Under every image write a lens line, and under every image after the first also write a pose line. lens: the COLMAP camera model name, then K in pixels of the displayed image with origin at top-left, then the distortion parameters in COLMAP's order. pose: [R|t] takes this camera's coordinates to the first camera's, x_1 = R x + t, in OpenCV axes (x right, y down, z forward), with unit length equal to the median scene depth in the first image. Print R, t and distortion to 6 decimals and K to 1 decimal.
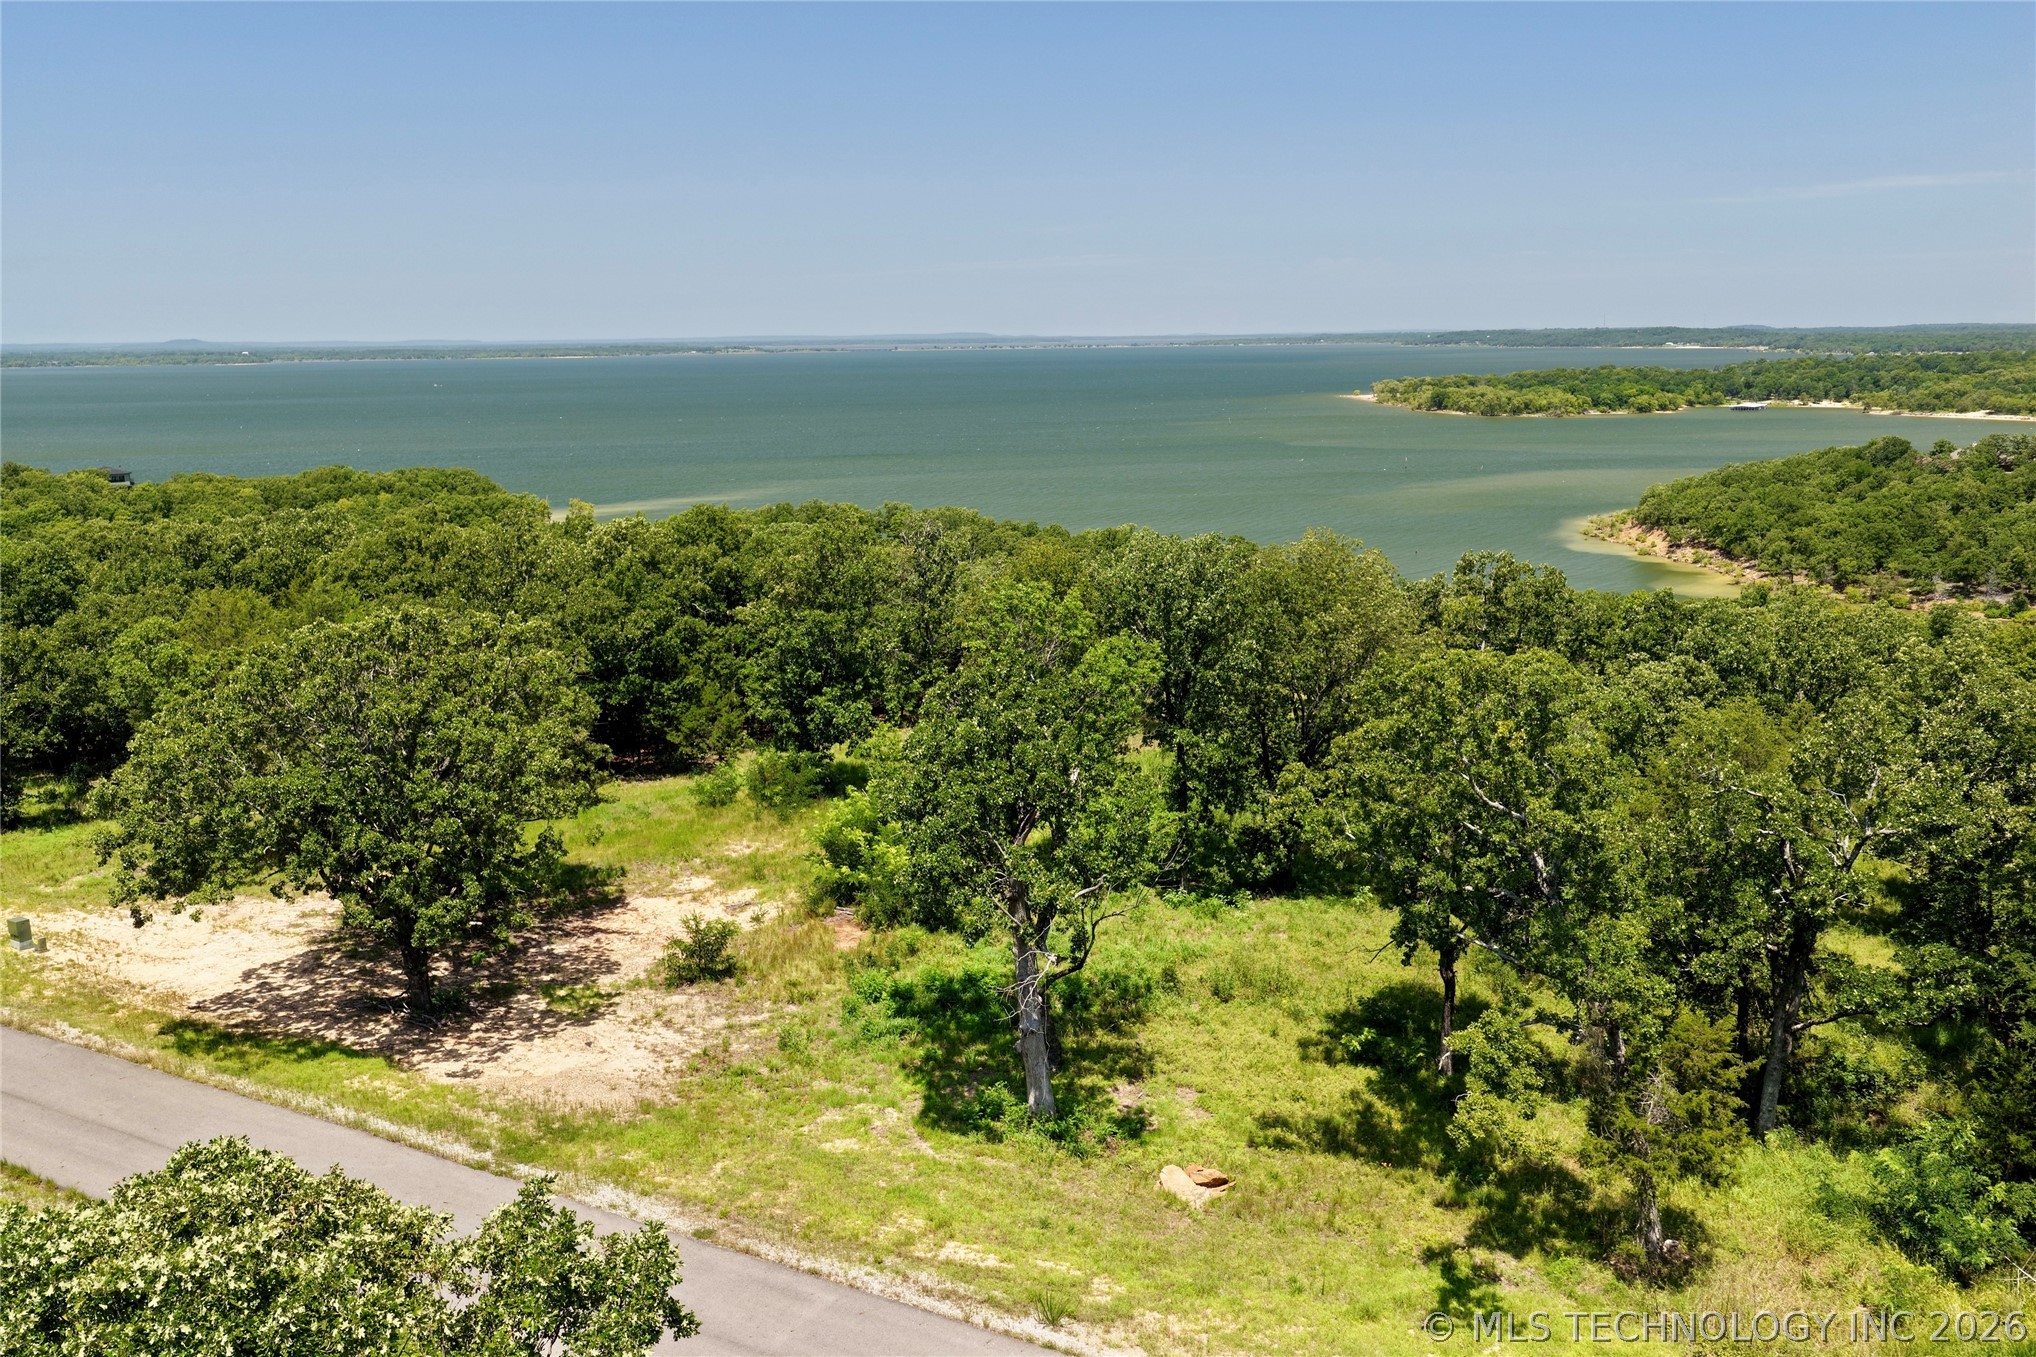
lens RADIAL K [[1681.2, 0, 1023.0], [0, 1681.2, 679.4], [0, 0, 1]] dist [-0.012397, 0.033428]
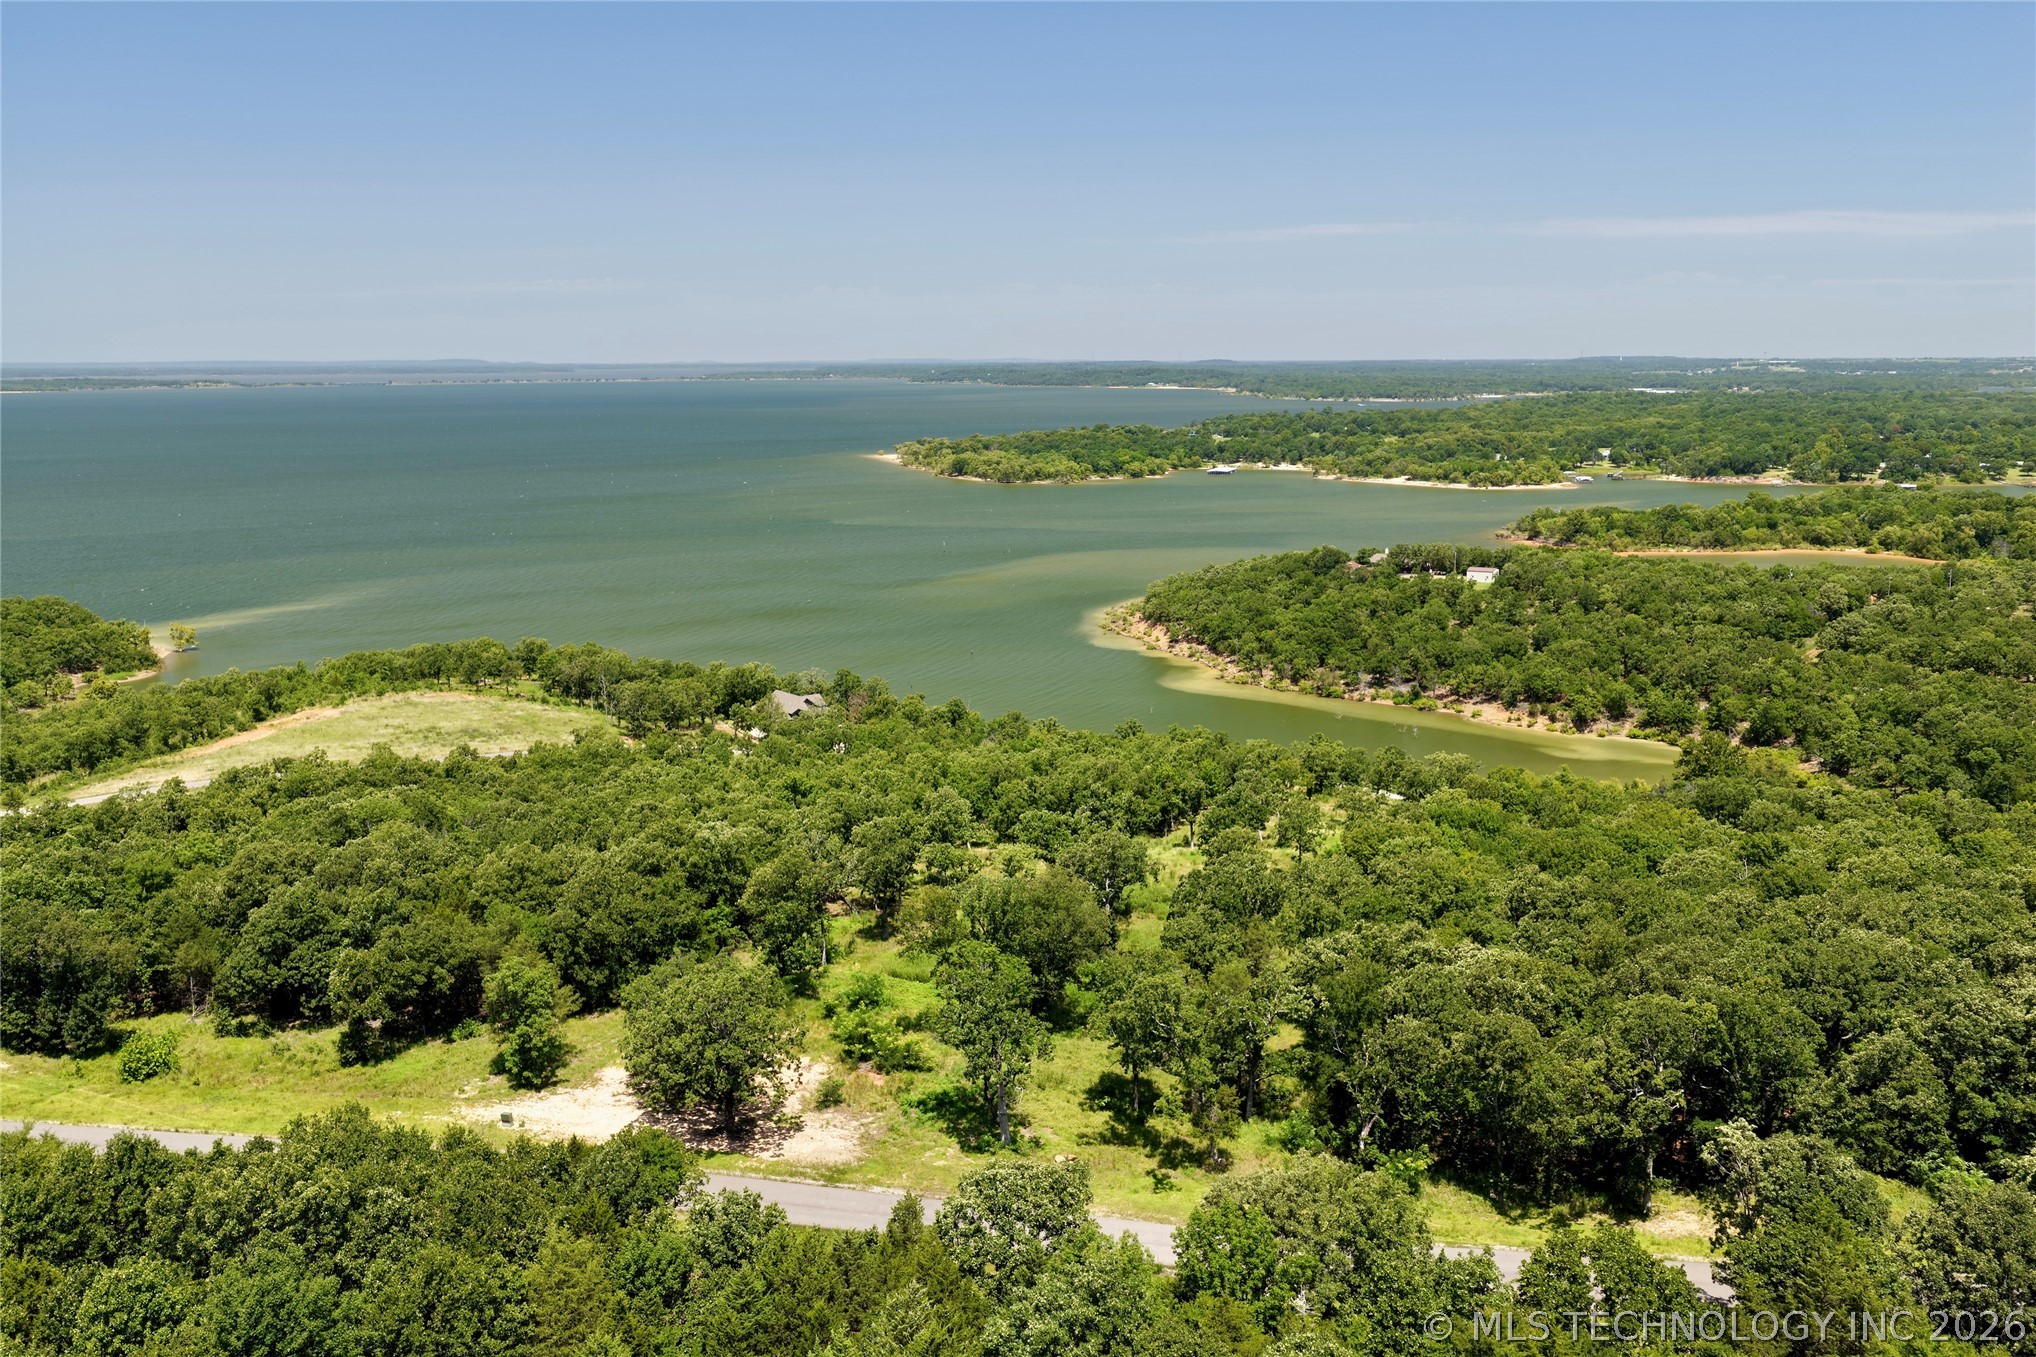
lens RADIAL K [[1681.2, 0, 1023.0], [0, 1681.2, 679.4], [0, 0, 1]] dist [-0.012397, 0.033428]
pose [[0.959102, -0.045228, 0.279423, -0.077375], [0.049427, 0.998746, -0.007996, -0.052982], [-0.278711, 0.021480, 0.960135, -0.185207]]
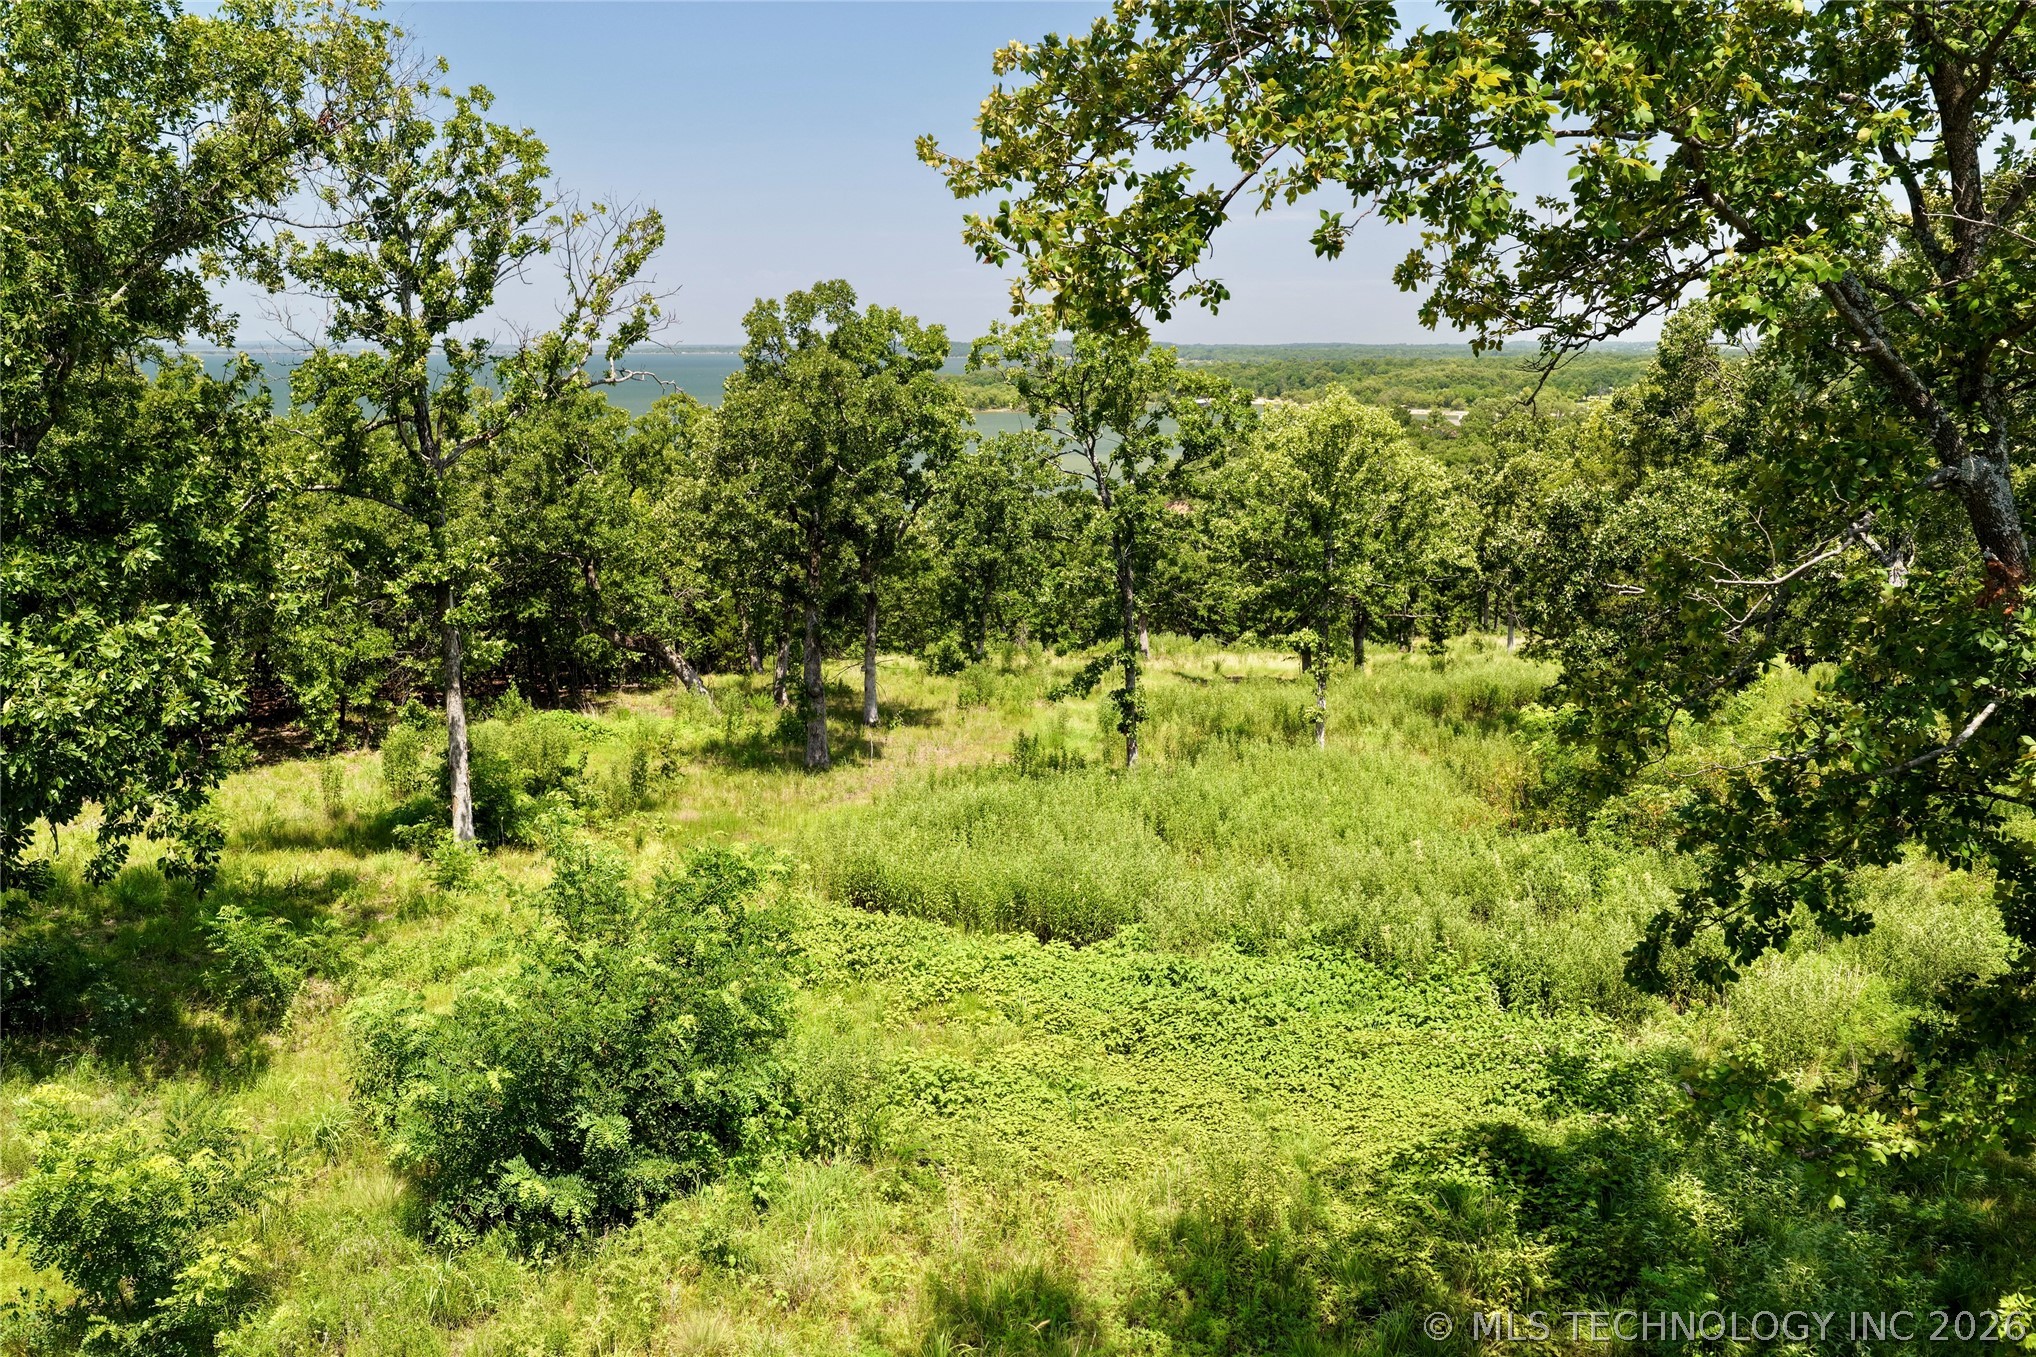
lens RADIAL K [[1681.2, 0, 1023.0], [0, 1681.2, 679.4], [0, 0, 1]] dist [-0.012397, 0.033428]
pose [[0.947964, -0.048403, 0.314678, -0.011573], [0.050641, 0.998716, 0.001065, 0.005183], [-0.314325, 0.014926, 0.949198, 0.149920]]
